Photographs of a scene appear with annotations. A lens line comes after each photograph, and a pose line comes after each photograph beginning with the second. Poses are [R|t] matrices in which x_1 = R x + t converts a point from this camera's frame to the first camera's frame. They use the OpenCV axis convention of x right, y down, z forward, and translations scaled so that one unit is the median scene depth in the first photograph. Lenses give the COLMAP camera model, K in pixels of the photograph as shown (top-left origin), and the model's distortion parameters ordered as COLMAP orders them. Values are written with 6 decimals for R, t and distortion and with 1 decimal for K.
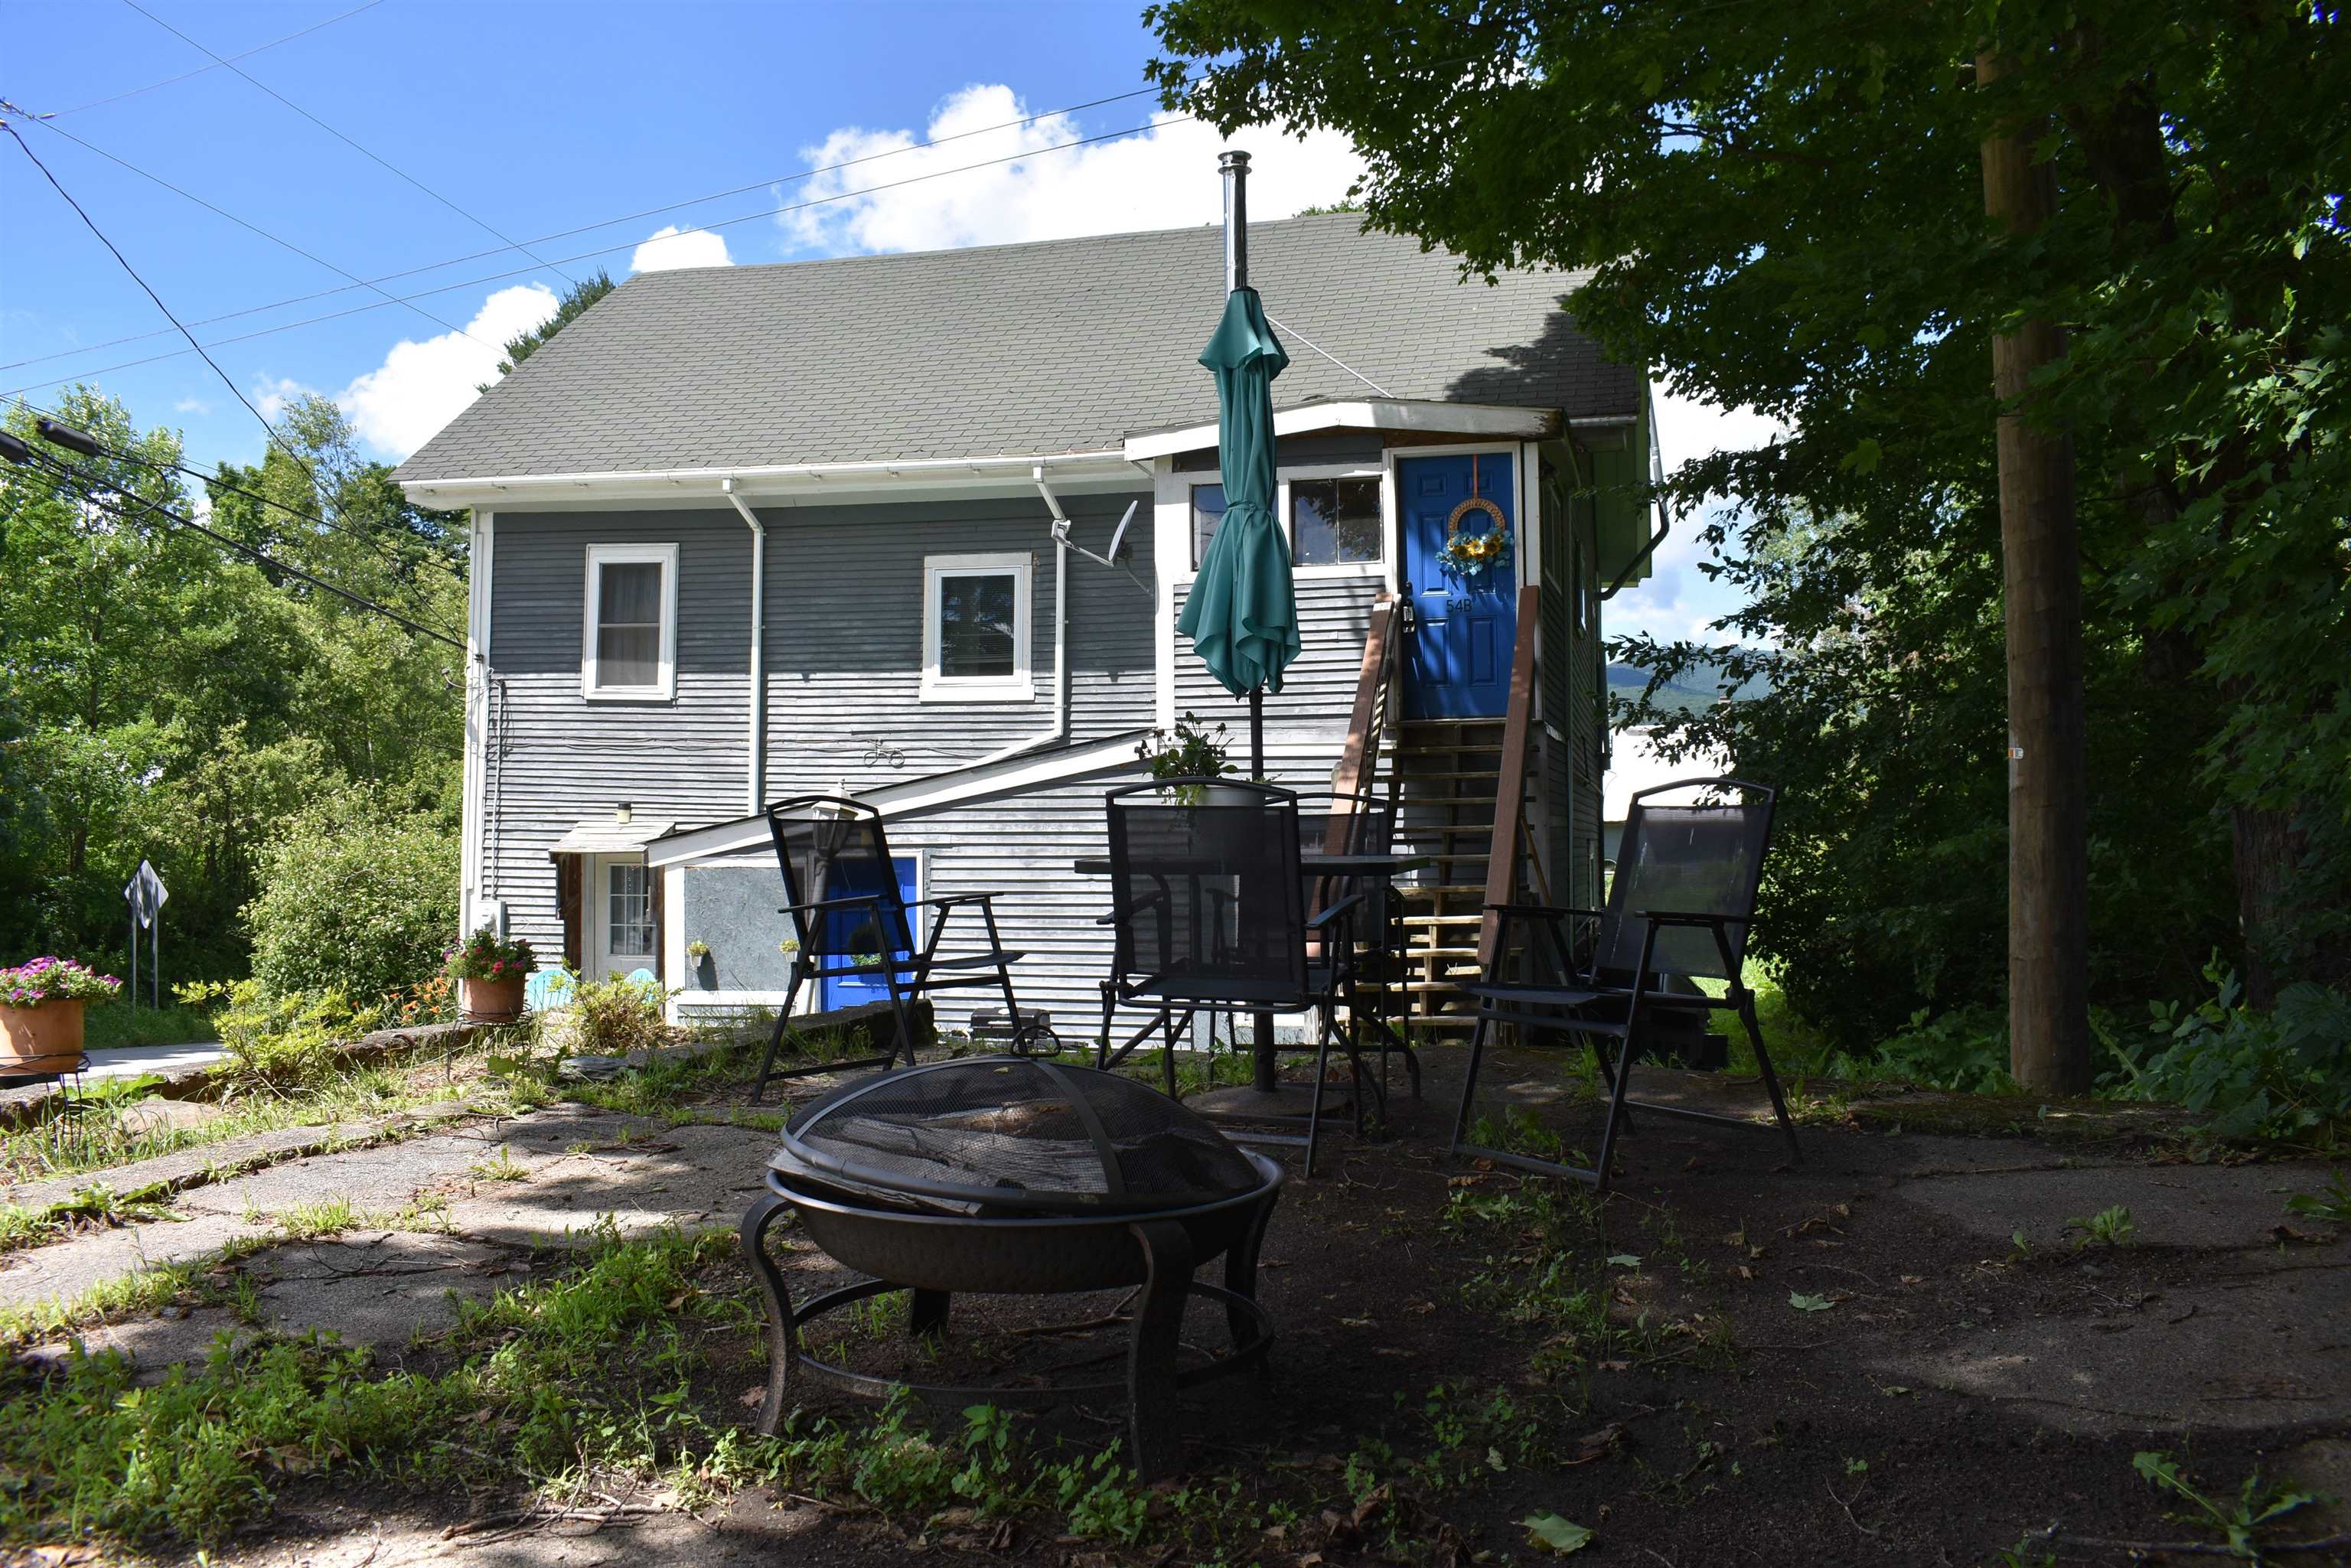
lens RADIAL K [[1869.2, 0, 1176.8], [0, 1869.2, 787.0], [0, 0, 1]] dist [-0.097847, 0.018696]
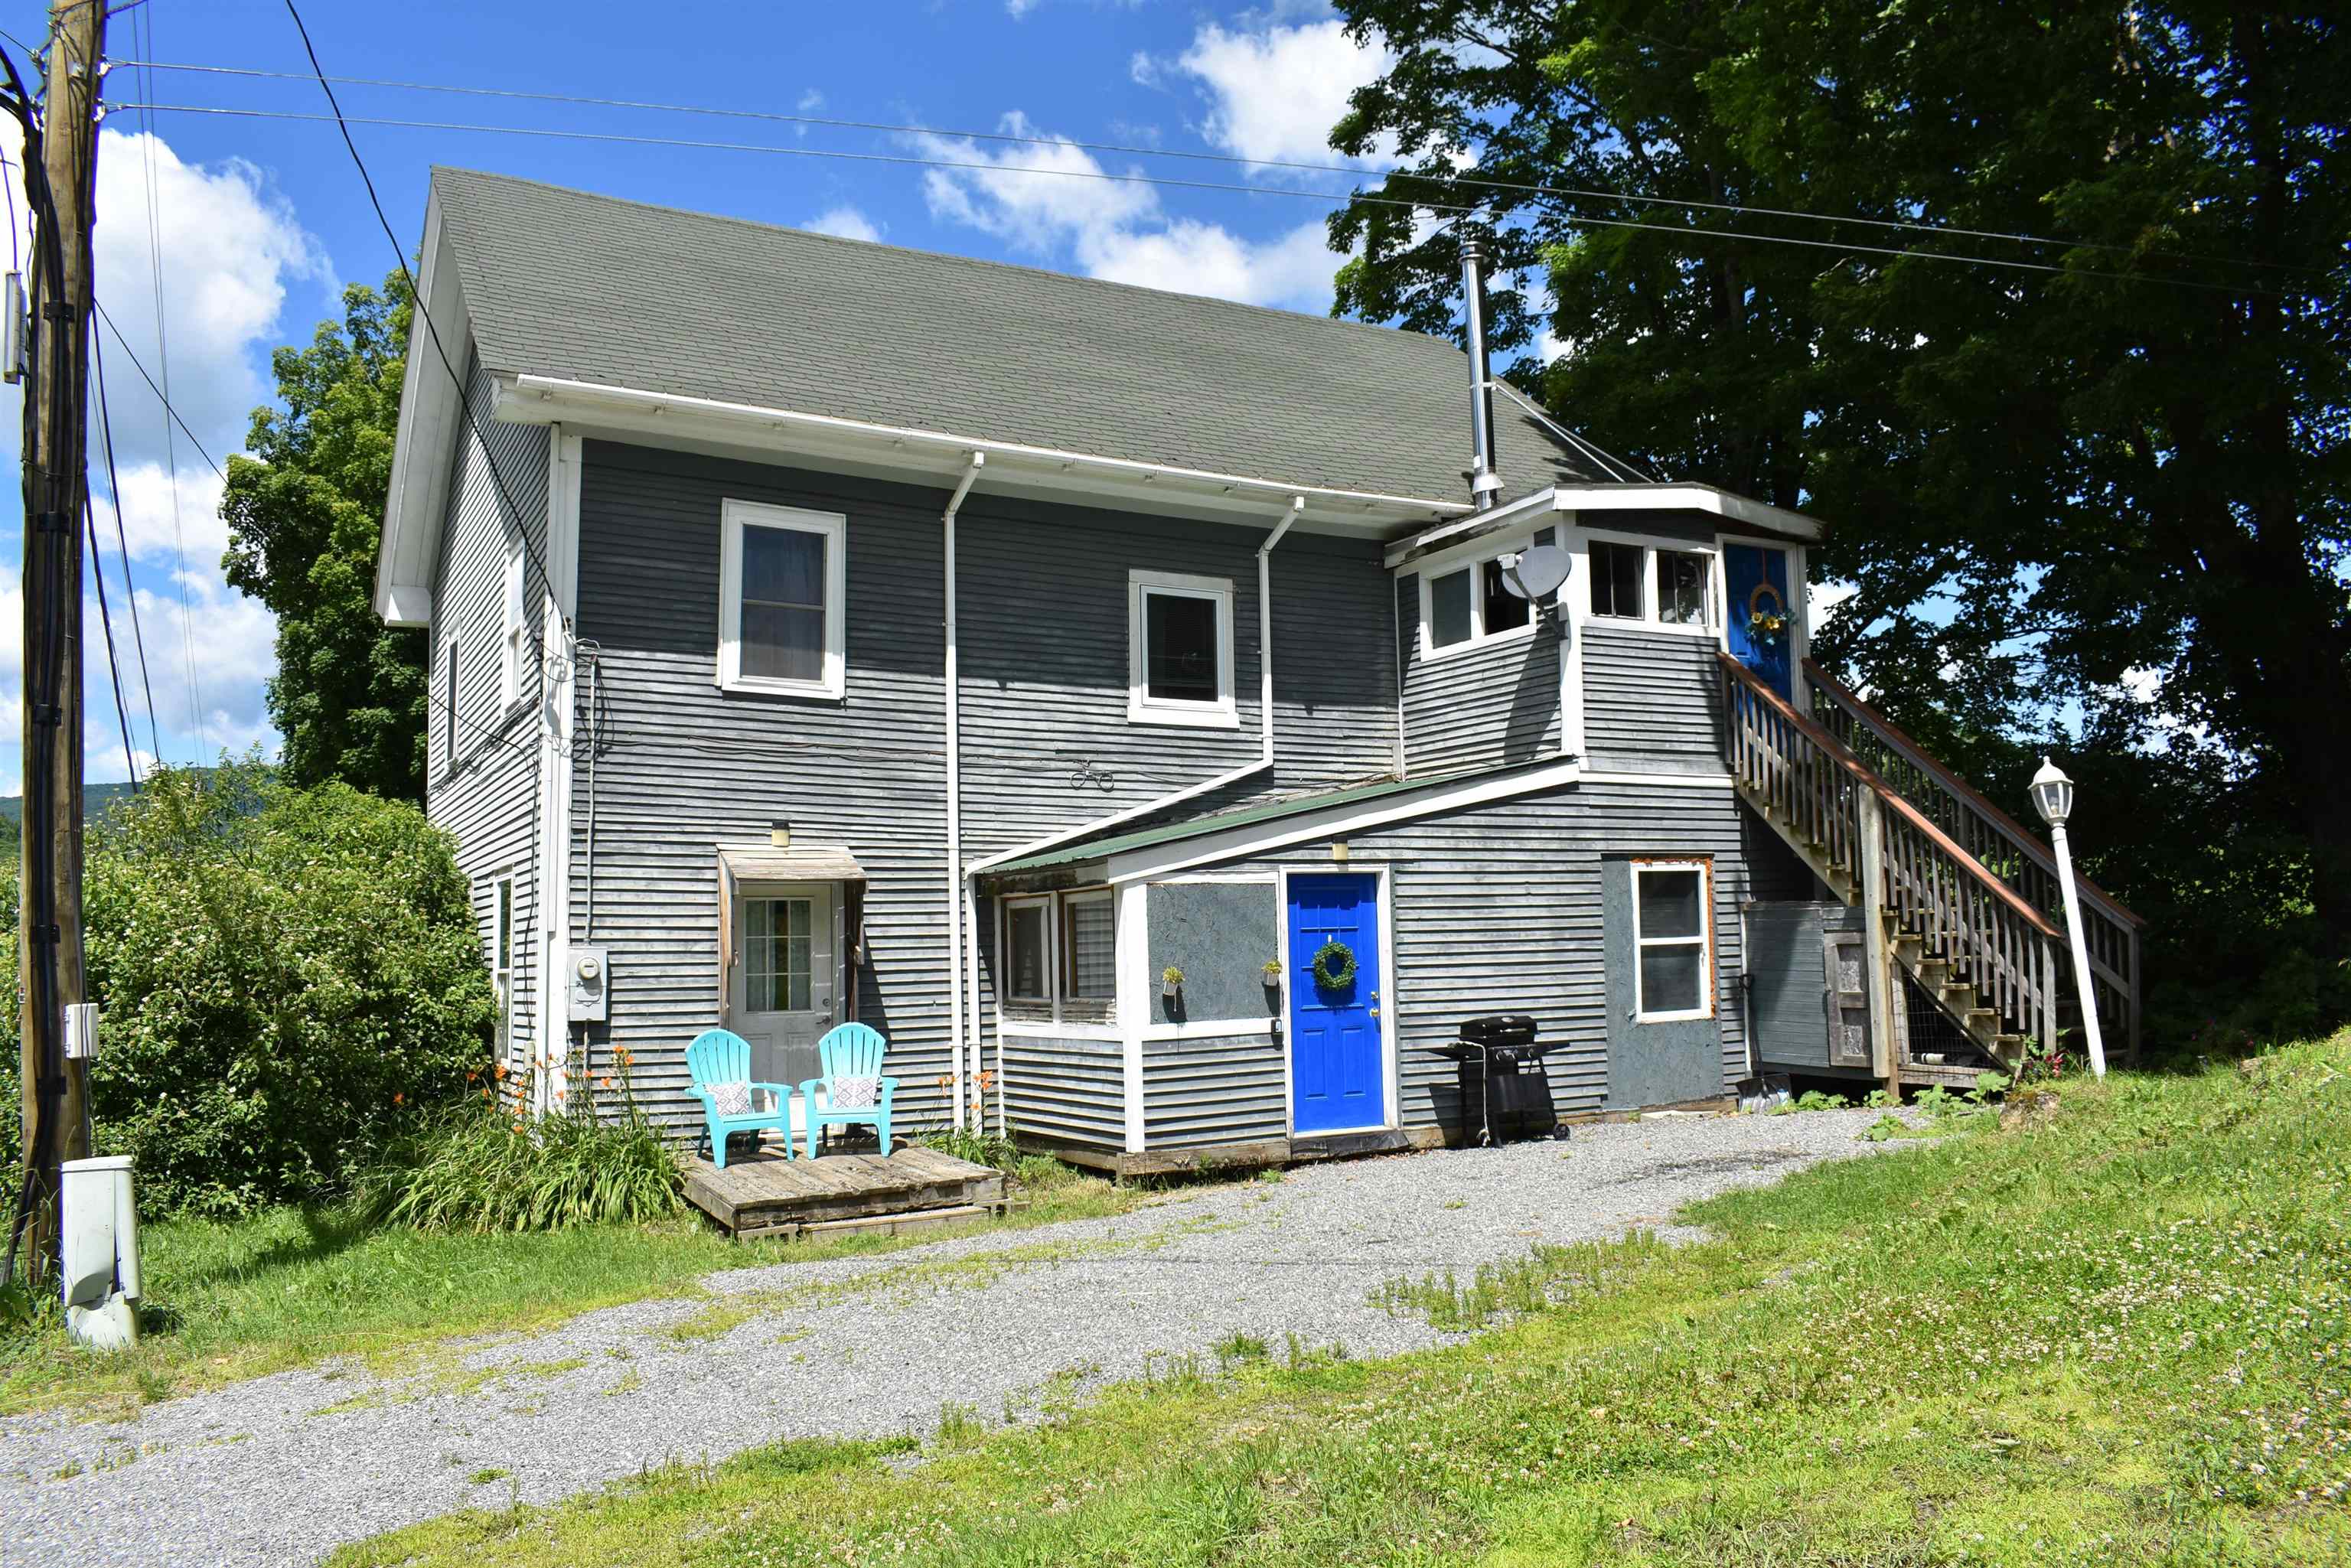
lens RADIAL K [[1834.1, 0, 1176.6], [0, 1834.1, 782.6], [0, 0, 1]] dist [-0.081699, -0.001020]
pose [[0.729517, 0.049318, 0.682182, -0.746712], [-0.001256, 0.997492, -0.070770, 0.049890], [-0.683962, 0.050771, 0.727749, 0.313035]]
